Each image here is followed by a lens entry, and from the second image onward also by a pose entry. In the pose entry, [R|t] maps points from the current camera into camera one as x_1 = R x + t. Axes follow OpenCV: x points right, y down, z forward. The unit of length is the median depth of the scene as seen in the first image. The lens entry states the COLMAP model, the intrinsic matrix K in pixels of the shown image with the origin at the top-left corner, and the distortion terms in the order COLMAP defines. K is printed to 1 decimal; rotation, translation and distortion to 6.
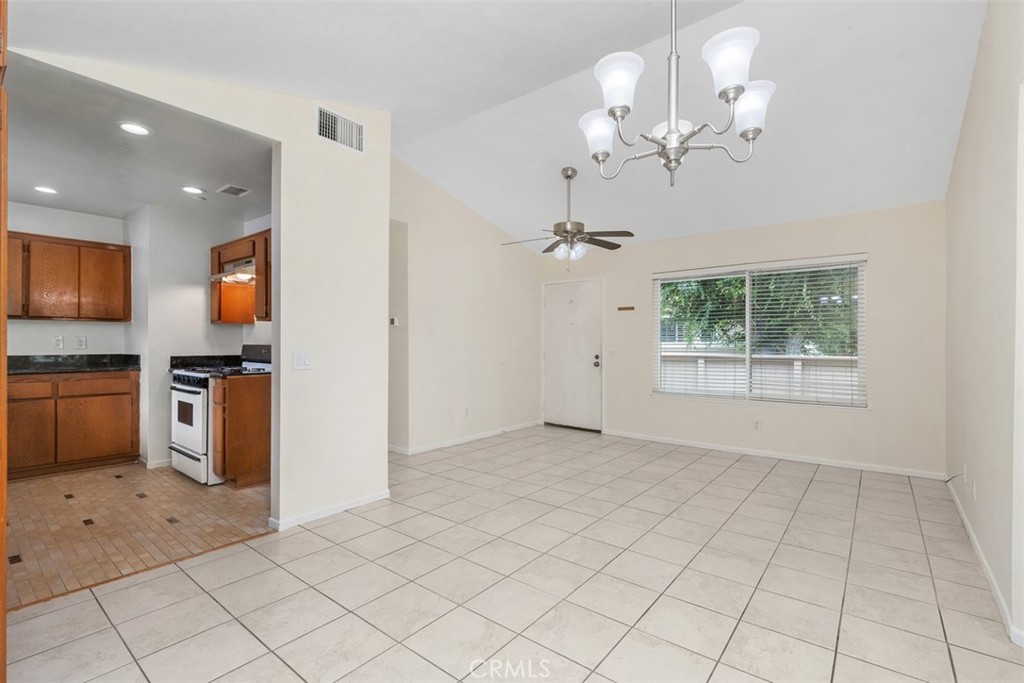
lens RADIAL K [[466.6, 0, 513.7], [0, 466.6, 342.5], [0, 0, 1]] dist [0.001759, -0.000174]
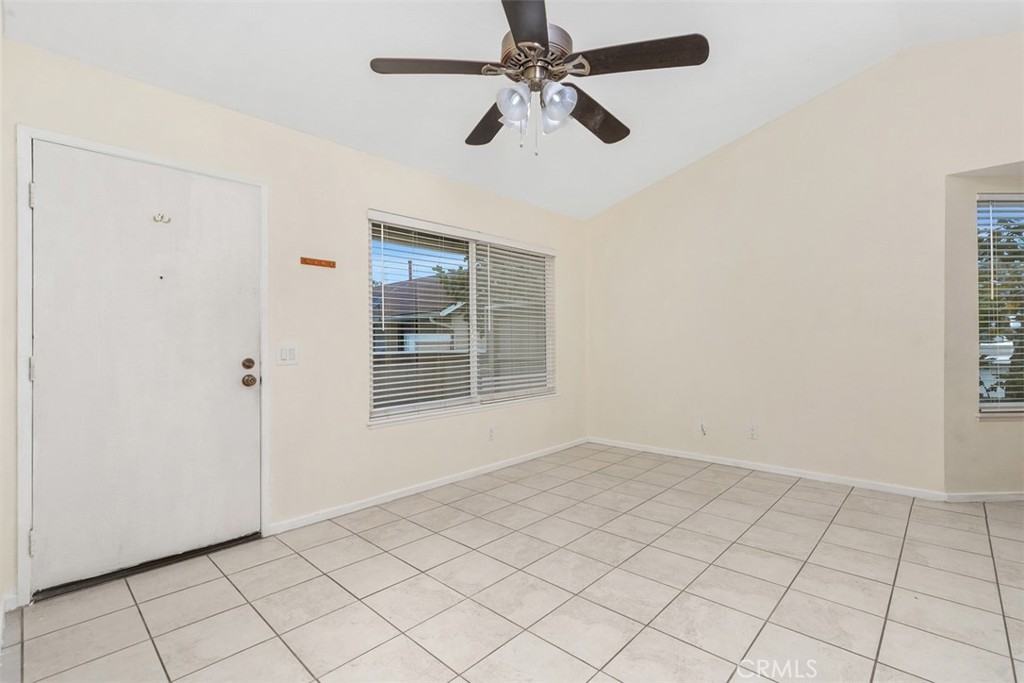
lens RADIAL K [[466.6, 0, 512.5], [0, 466.6, 338.8], [0, 0, 1]] dist [0.001759, -0.000174]
pose [[0.077159, -0.007107, 0.996993, -0.241665], [0.001850, 0.999974, 0.006985, 0.004990], [-0.997017, 0.001306, 0.077170, 0.754356]]
